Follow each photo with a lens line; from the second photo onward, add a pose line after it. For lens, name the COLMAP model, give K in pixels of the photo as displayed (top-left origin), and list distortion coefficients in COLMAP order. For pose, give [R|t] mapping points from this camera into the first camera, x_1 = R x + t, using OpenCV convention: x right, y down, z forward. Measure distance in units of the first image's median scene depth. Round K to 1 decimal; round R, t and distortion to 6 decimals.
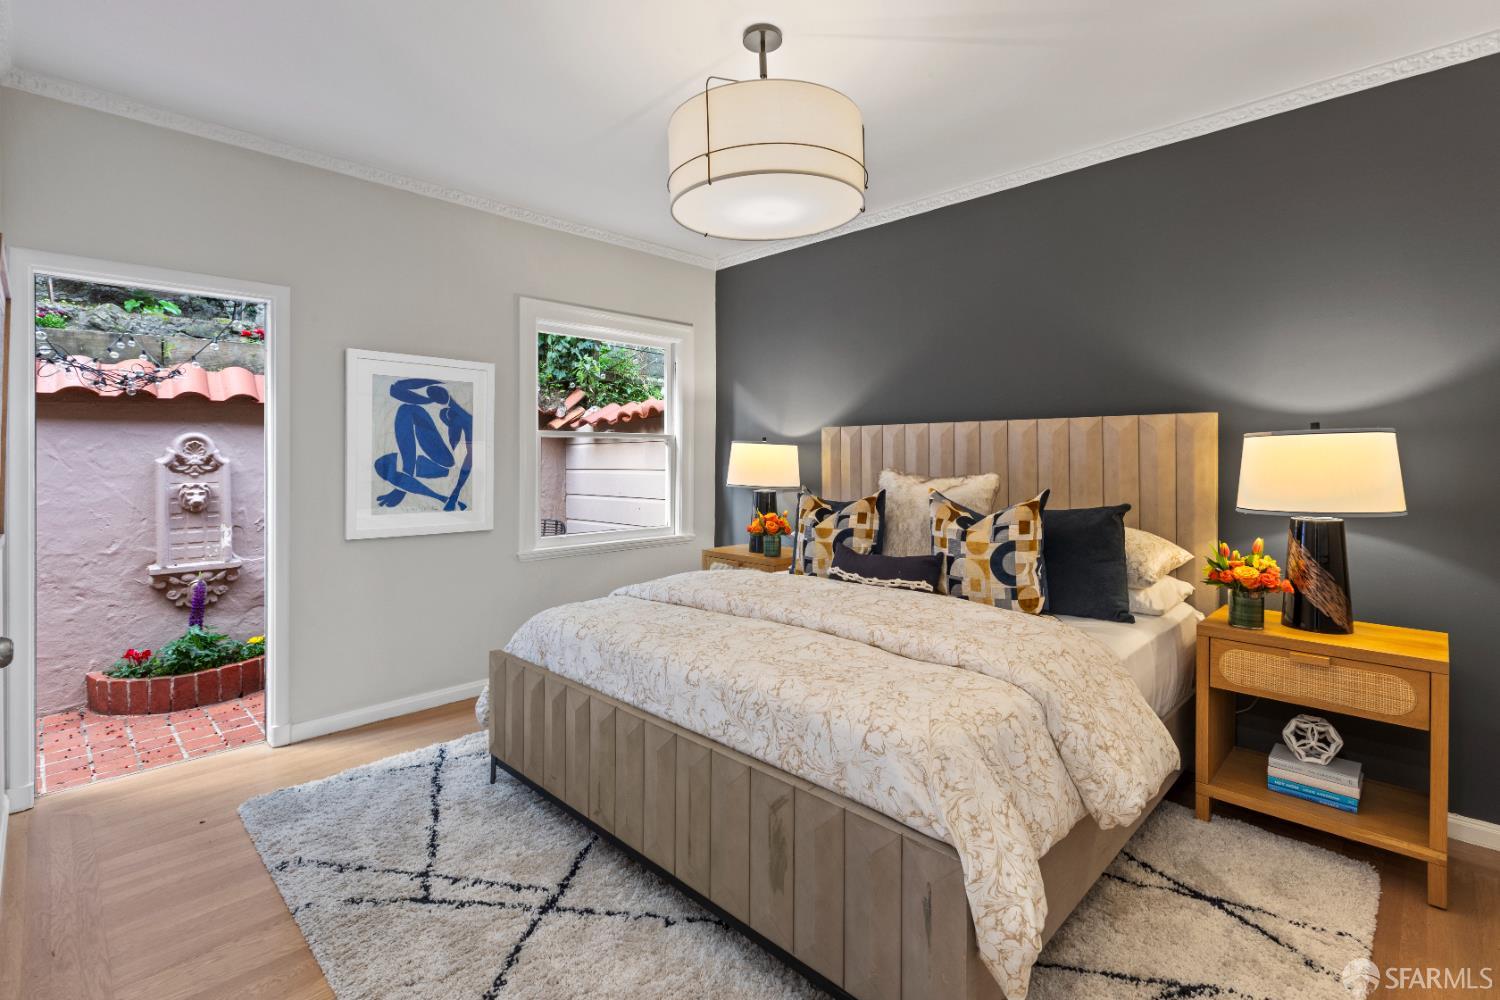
lens RADIAL K [[693.5, 0, 755.9], [0, 693.5, 458.8], [0, 0, 1]] dist [-0.000079, -0.000373]
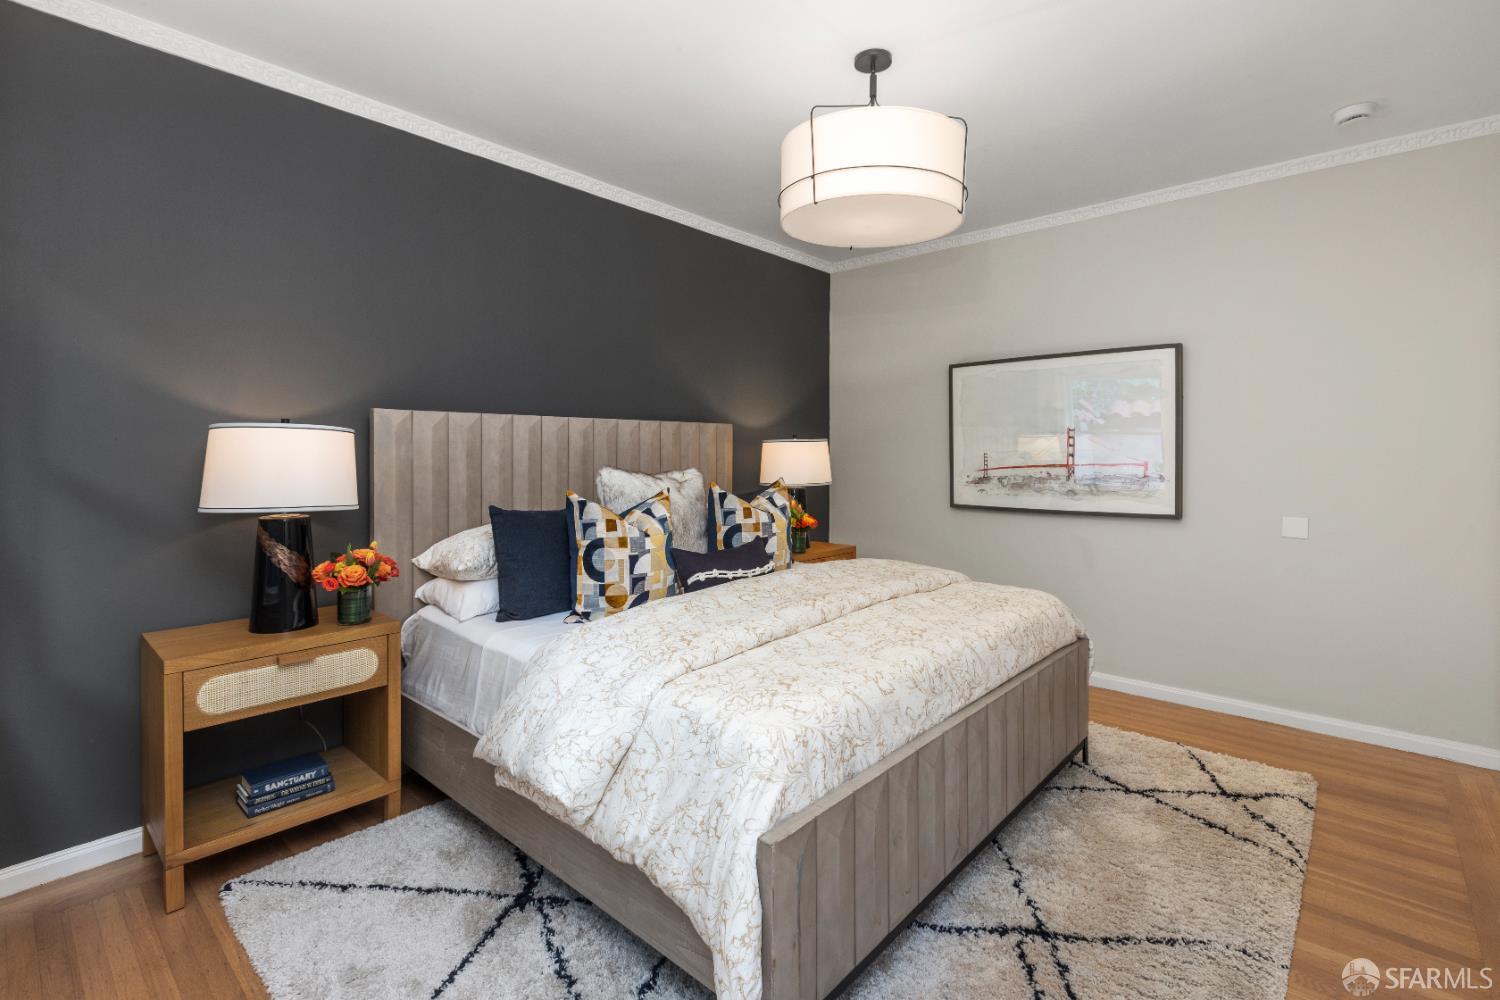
lens RADIAL K [[693.5, 0, 755.9], [0, 693.5, 458.8], [0, 0, 1]] dist [-0.000079, -0.000373]
pose [[-0.045804, -0.014075, 0.998851, -0.793066], [0.002393, 0.999896, 0.014200, -0.010200], [-0.998948, 0.003040, -0.045766, 0.930975]]
